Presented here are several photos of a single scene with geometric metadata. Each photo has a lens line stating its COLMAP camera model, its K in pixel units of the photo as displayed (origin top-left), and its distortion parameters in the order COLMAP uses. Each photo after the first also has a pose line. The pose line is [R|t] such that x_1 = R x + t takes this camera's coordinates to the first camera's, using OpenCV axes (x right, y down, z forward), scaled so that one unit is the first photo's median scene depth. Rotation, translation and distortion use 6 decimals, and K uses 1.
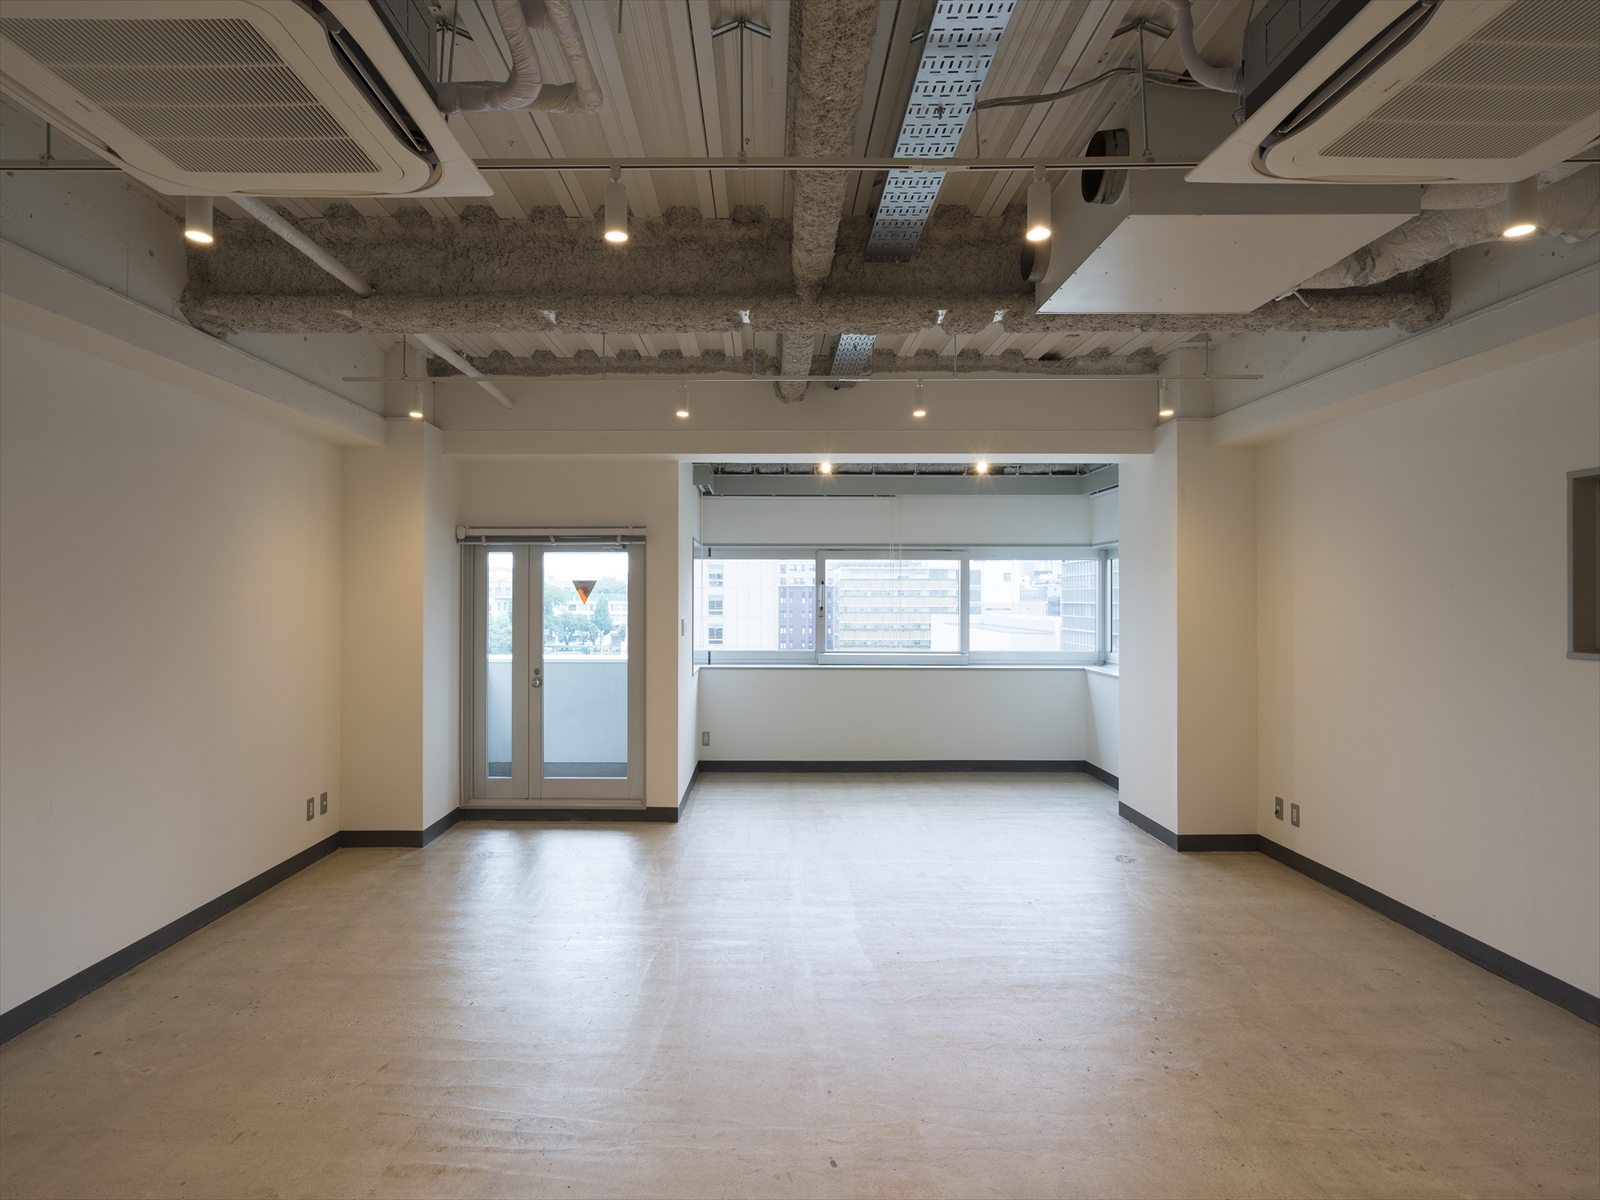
lens RADIAL K [[765.4, 0, 760.8], [0, 765.4, 597.0], [0, 0, 1]] dist [-0.004416, 0.001241]
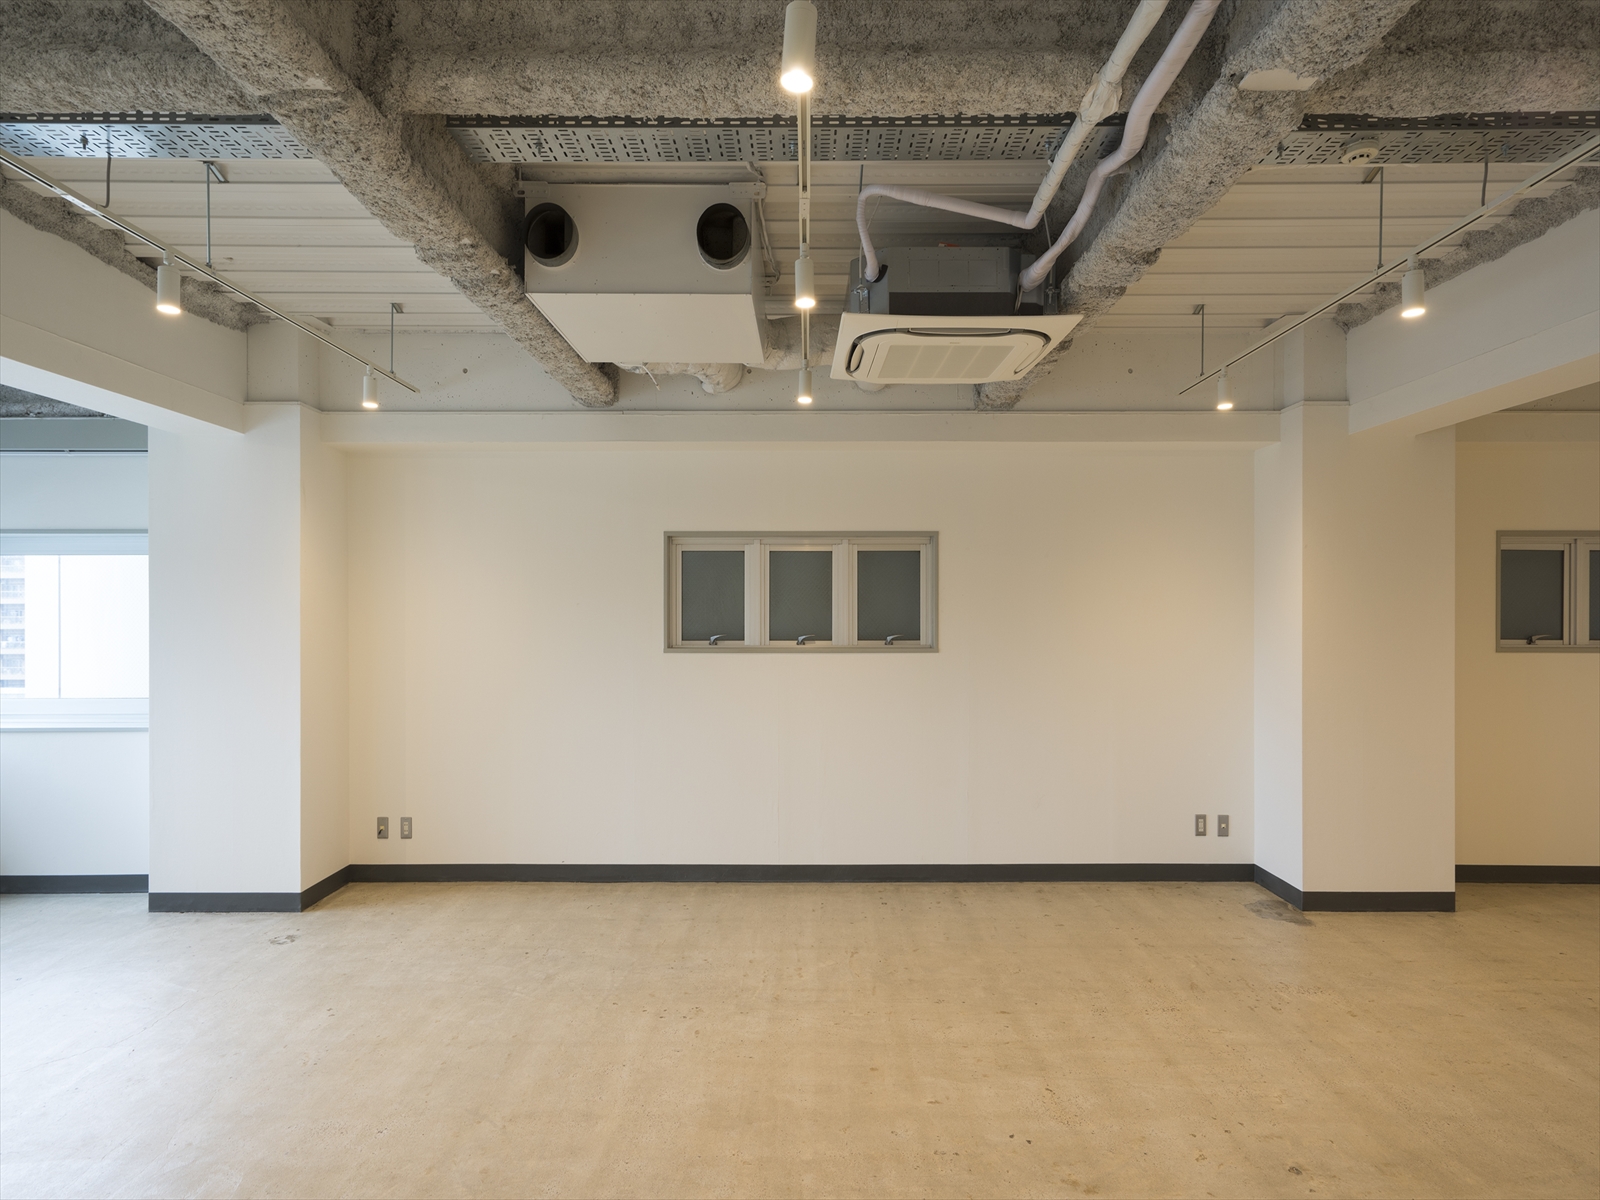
lens RADIAL K [[874.1, 0, 809.8], [0, 874.1, 617.7], [0, 0, 1]] dist [0.001005, 0.000887]
pose [[-0.007161, -0.005800, 0.999958, -0.430838], [0.001390, 0.999982, 0.005810, 0.000345], [-0.999973, 0.001432, -0.007152, 0.440190]]
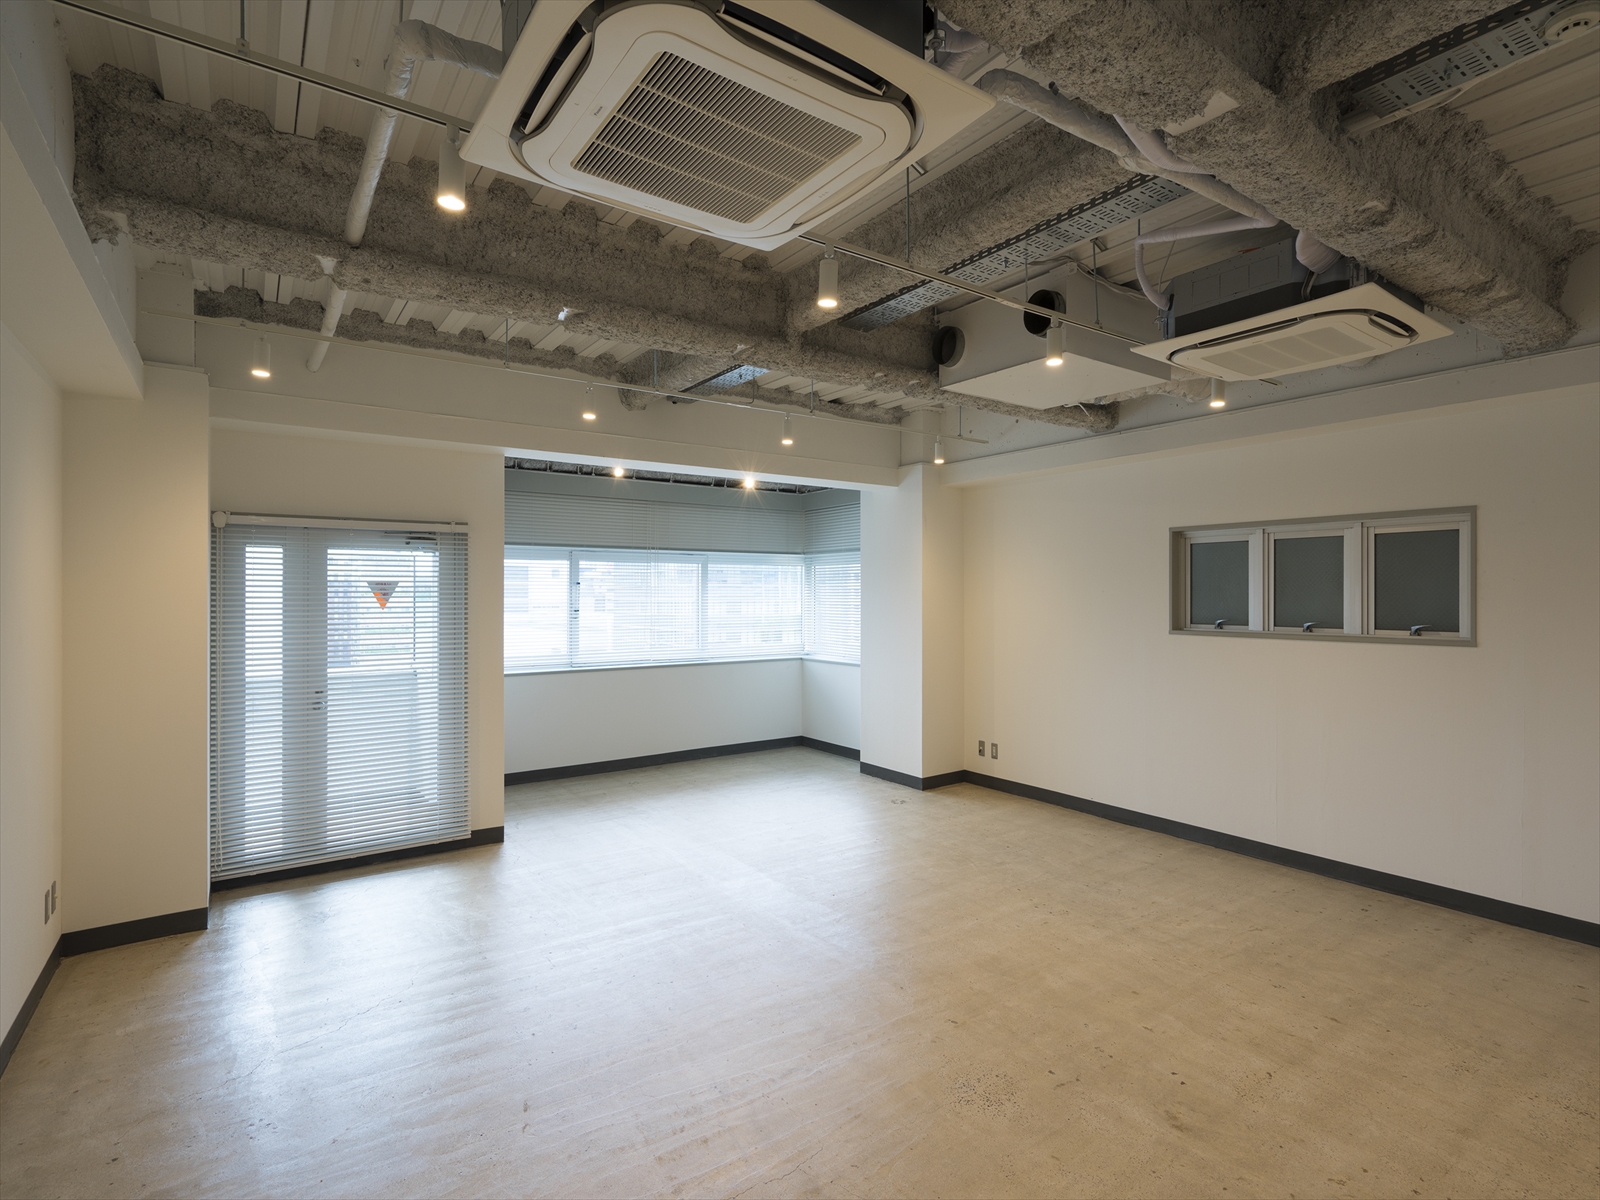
lens RADIAL K [[789.6, 0, 800.0], [0, 789.6, 600.0], [0, 0, 1]] dist [-0.003004, 0.001313]
pose [[0.815175, -0.006270, 0.579181, -0.417392], [0.002376, 0.999969, 0.007482, -0.008015], [-0.579210, -0.004723, 0.815165, 0.009268]]
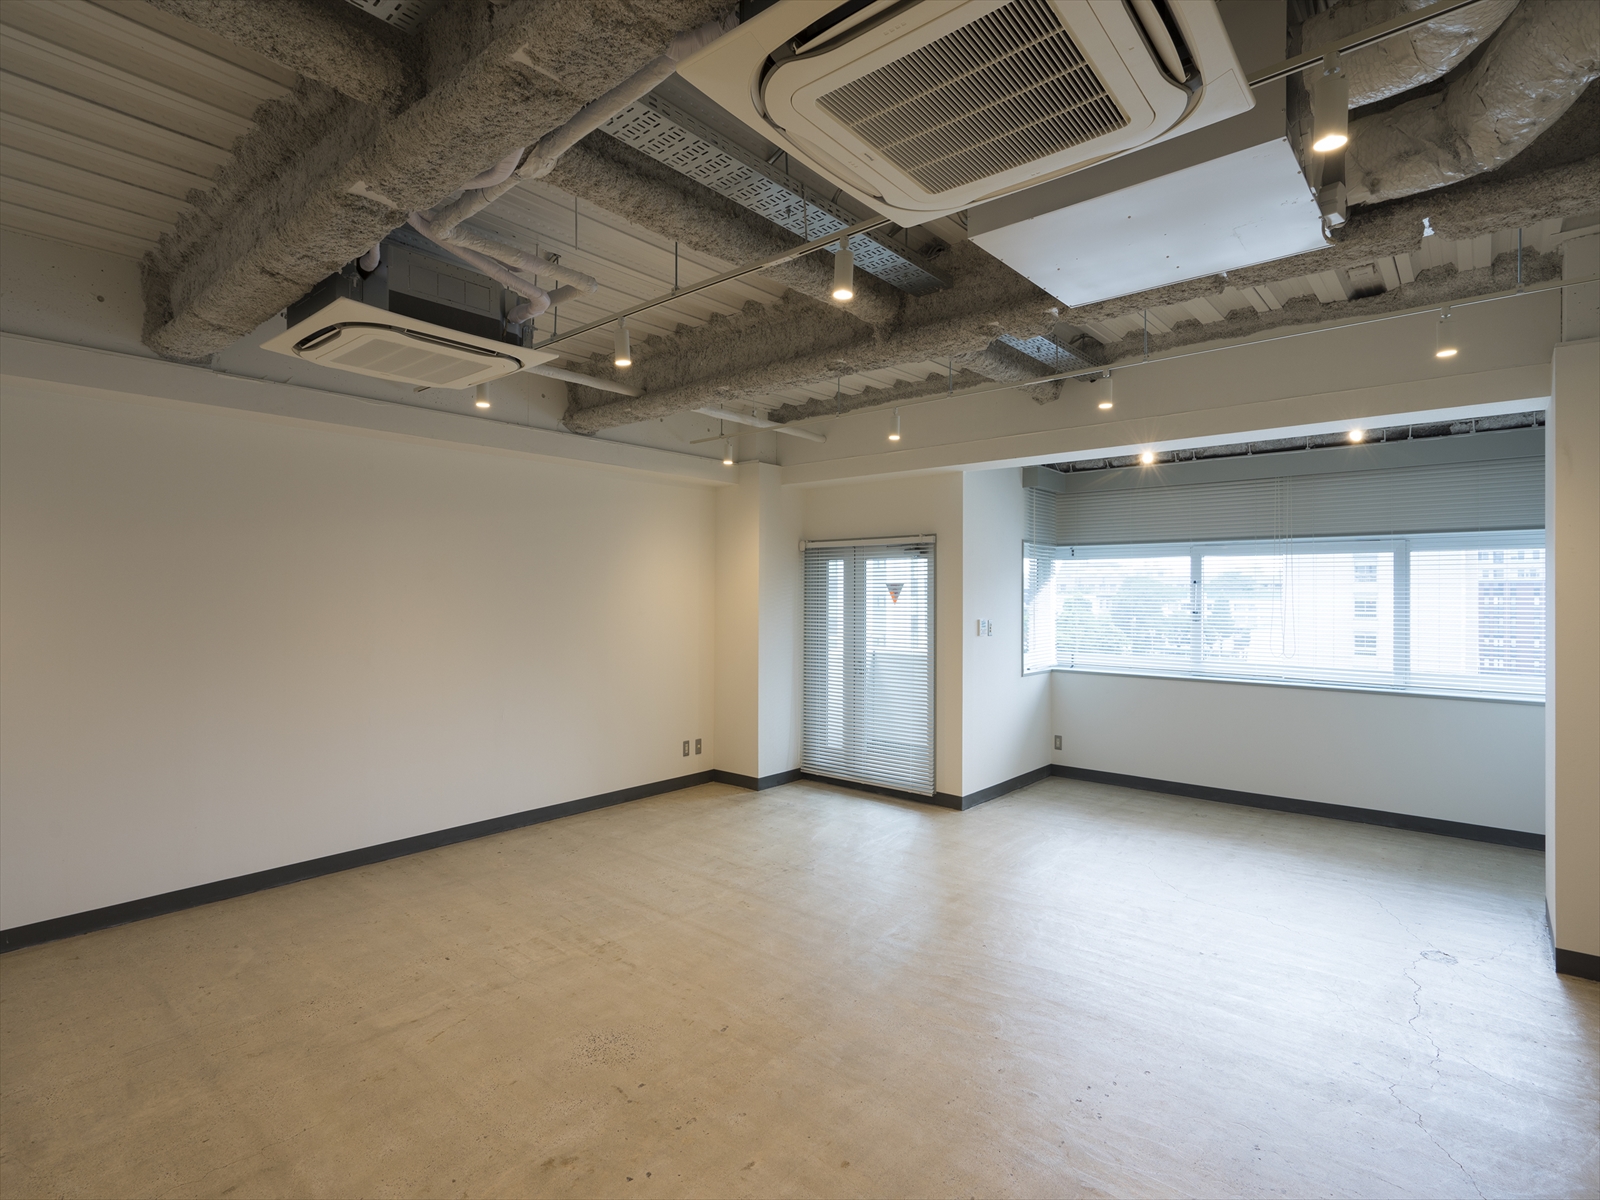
lens RADIAL K [[794.8, 0, 800.9], [0, 794.8, 593.0], [0, 0, 1]] dist [-0.001669, 0.001044]
pose [[0.766345, 0.000119, -0.642429, 0.482957], [-0.001966, 0.999996, -0.002160, -0.006081], [0.642426, 0.002918, 0.766342, 0.011142]]
